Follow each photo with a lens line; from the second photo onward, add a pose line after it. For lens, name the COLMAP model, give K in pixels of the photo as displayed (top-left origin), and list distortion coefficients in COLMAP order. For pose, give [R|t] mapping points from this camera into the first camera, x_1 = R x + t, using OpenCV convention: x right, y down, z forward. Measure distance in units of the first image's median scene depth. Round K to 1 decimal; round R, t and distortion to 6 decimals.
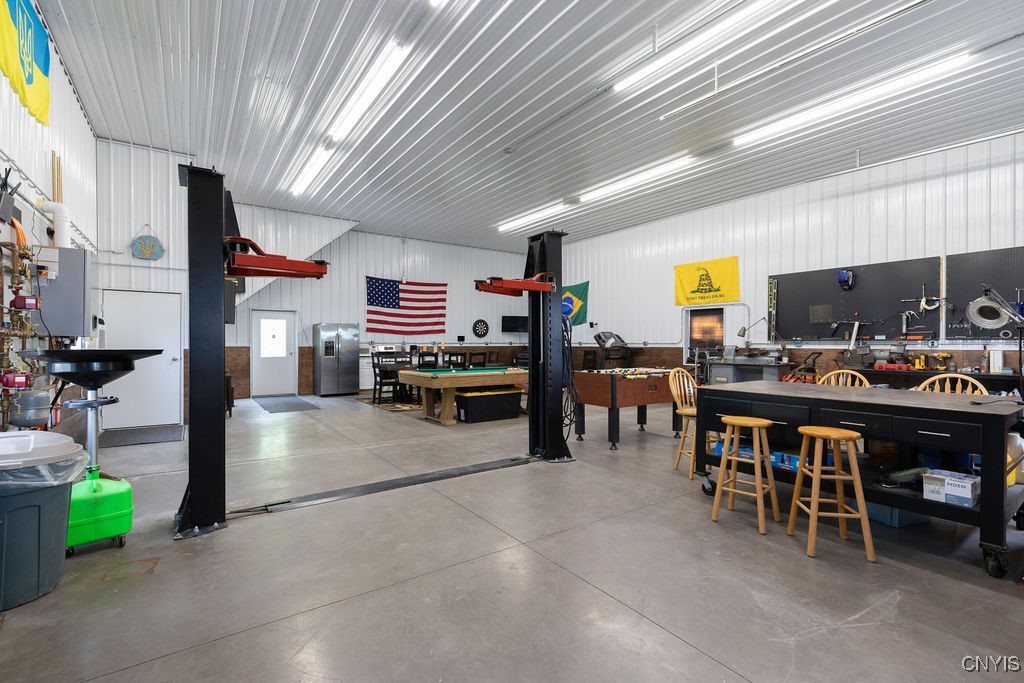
lens RADIAL K [[463.2, 0, 496.7], [0, 463.2, 342.1], [0, 0, 1]] dist [0.008325, -0.001484]
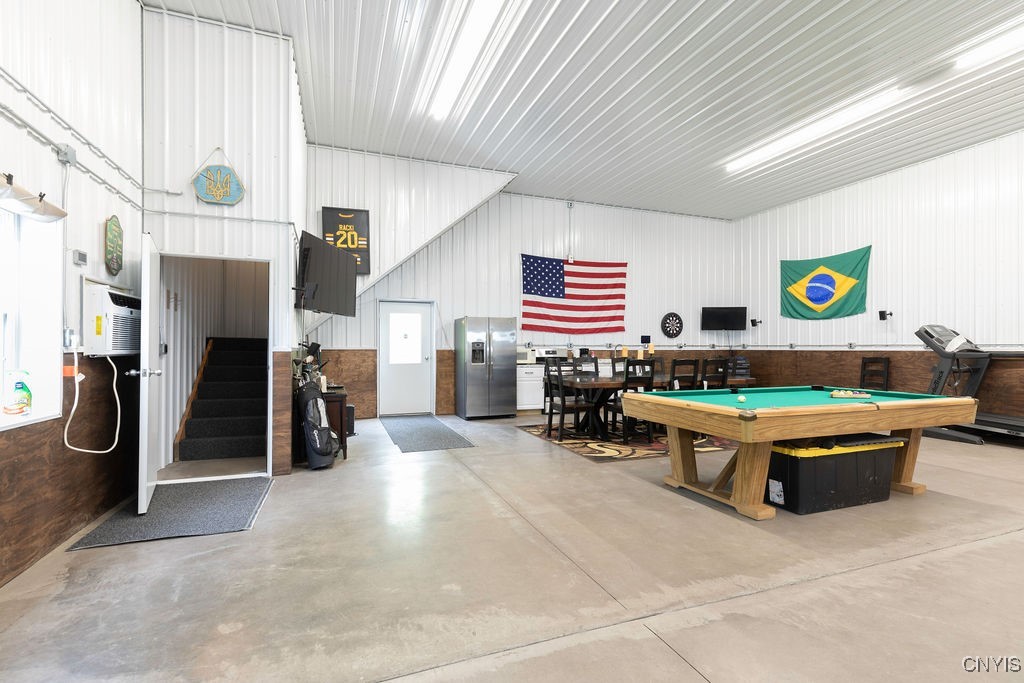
lens RADIAL K [[463.2, 0, 503.8], [0, 463.2, 344.8], [0, 0, 1]] dist [0.008325, -0.001484]
pose [[0.972925, -0.000806, -0.231122, -0.139381], [-0.000430, 0.999986, -0.005297, 0.005270], [0.231123, 0.005253, 0.972910, 0.280330]]
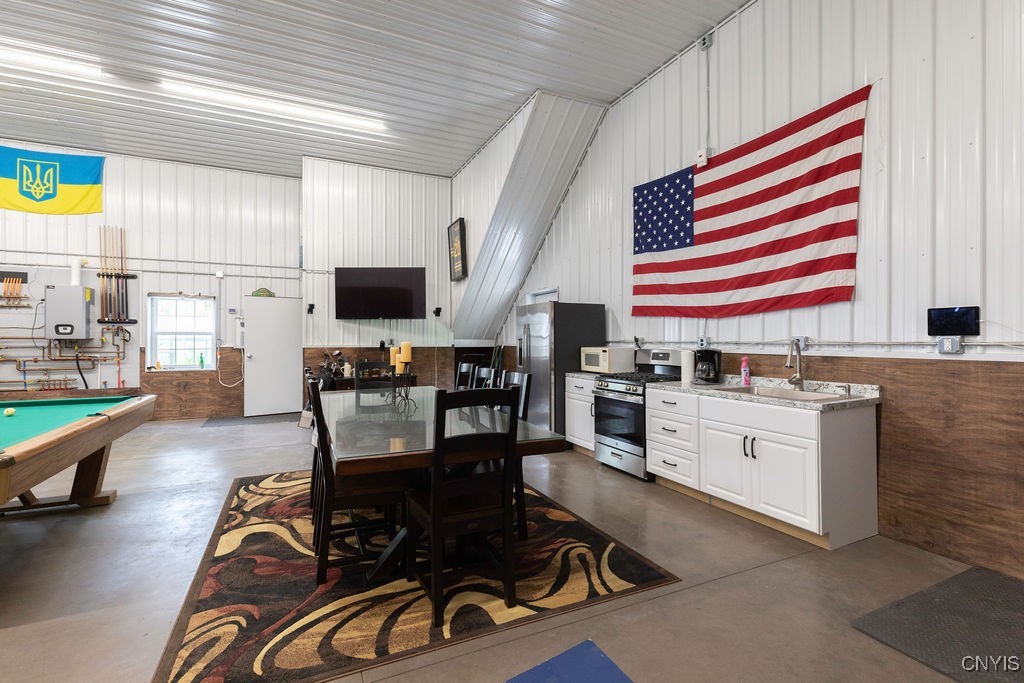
lens RADIAL K [[463.2, 0, 509.5], [0, 463.2, 334.3], [0, 0, 1]] dist [0.008325, -0.001484]
pose [[-0.146061, -0.012489, -0.989197, 0.162492], [0.002286, 0.999913, -0.012962, 0.000069], [0.989273, -0.004155, -0.146020, 0.944354]]
